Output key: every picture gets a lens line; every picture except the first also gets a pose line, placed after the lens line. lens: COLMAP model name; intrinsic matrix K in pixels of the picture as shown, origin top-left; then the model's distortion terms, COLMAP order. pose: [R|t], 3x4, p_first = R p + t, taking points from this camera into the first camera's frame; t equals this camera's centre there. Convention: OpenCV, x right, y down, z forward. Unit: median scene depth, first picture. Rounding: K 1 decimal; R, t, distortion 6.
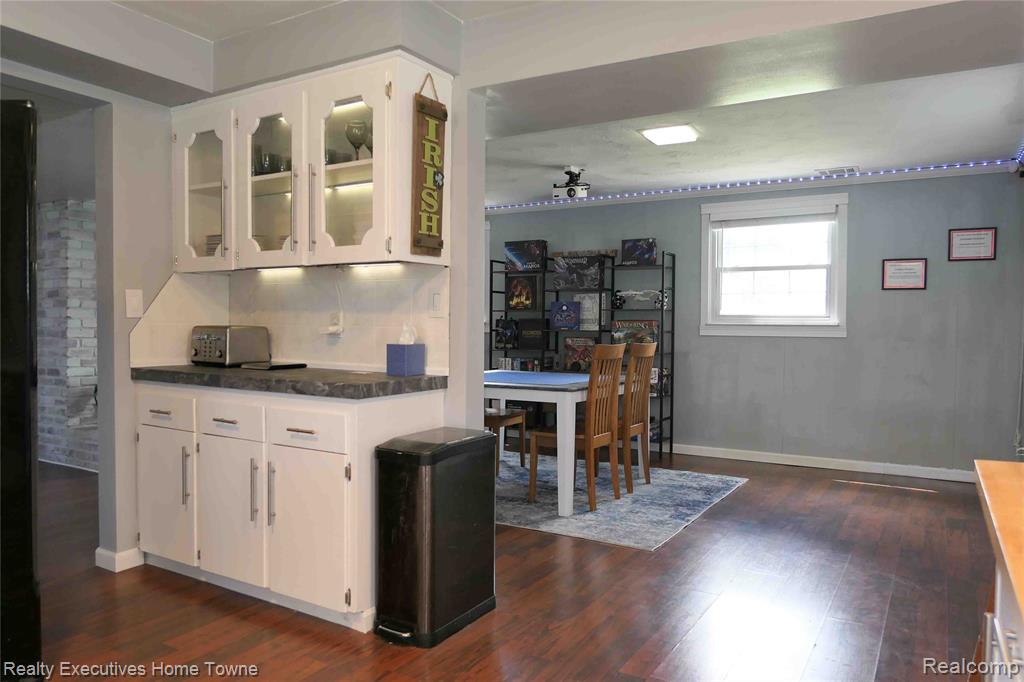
lens RADIAL K [[720.4, 0, 499.8], [0, 720.4, 343.4], [0, 0, 1]] dist [-0.018312, -0.002658]
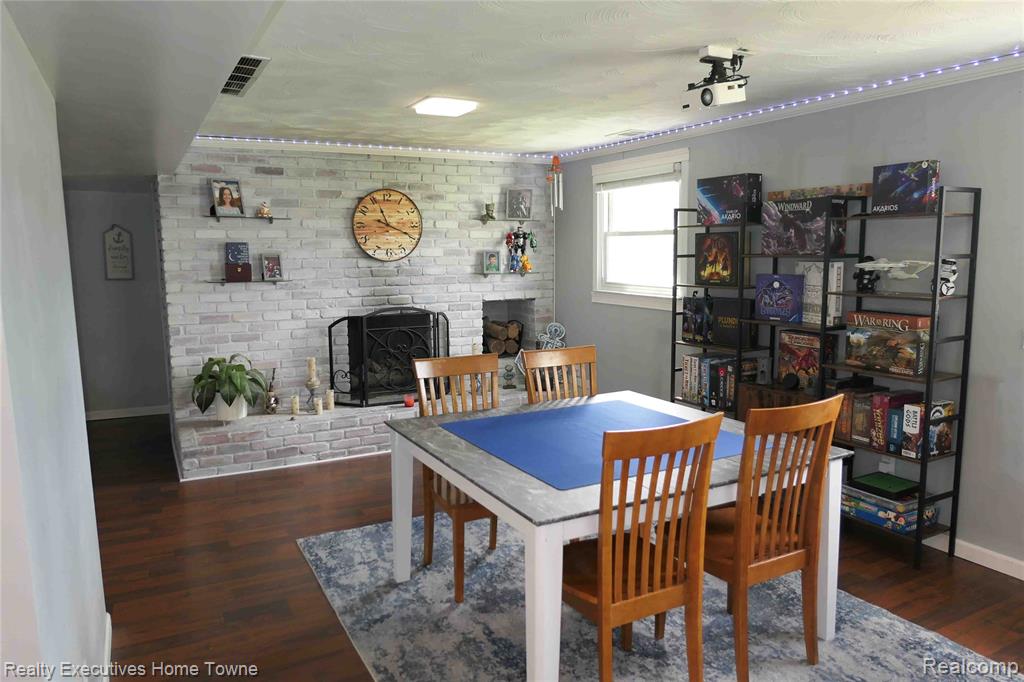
lens RADIAL K [[720.4, 0, 499.8], [0, 720.4, 343.4], [0, 0, 1]] dist [-0.018312, -0.002658]
pose [[0.859434, 0.046286, -0.509148, 0.204123], [0.009299, 0.994313, 0.106088, -0.067810], [0.511163, -0.095910, 0.854116, 0.358527]]
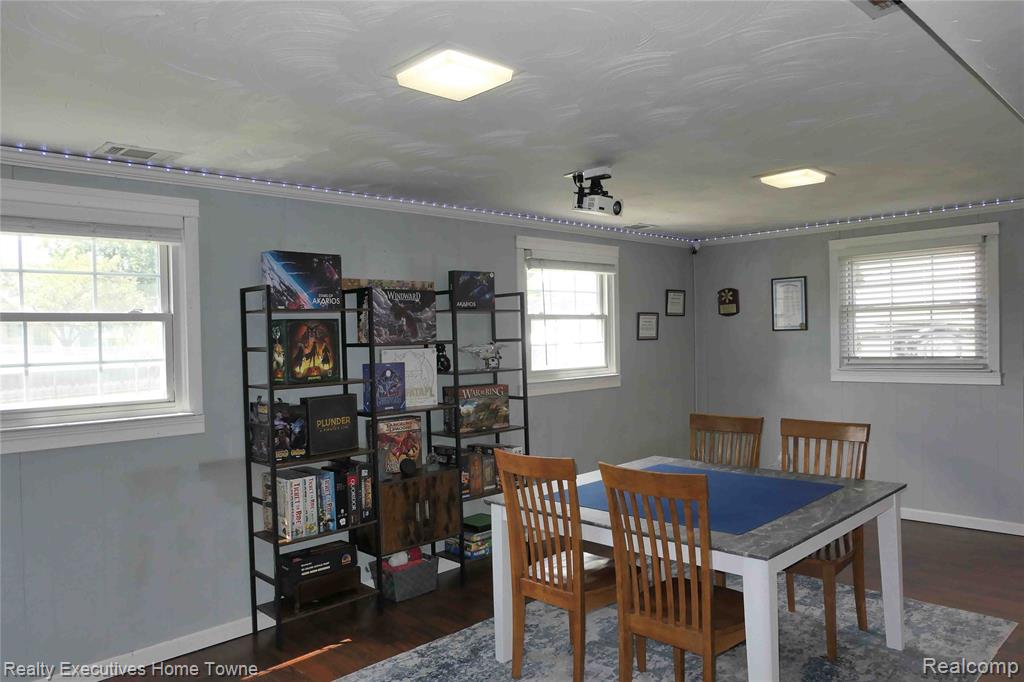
lens RADIAL K [[725.7, 0, 512.0], [0, 725.7, 341.0], [0, 0, 1]] dist [-0.021638, -0.000851]
pose [[0.232345, -0.020685, 0.972414, -0.481666], [0.054048, 0.998504, 0.008327, -0.077102], [-0.971131, 0.050622, 0.233115, 0.768269]]
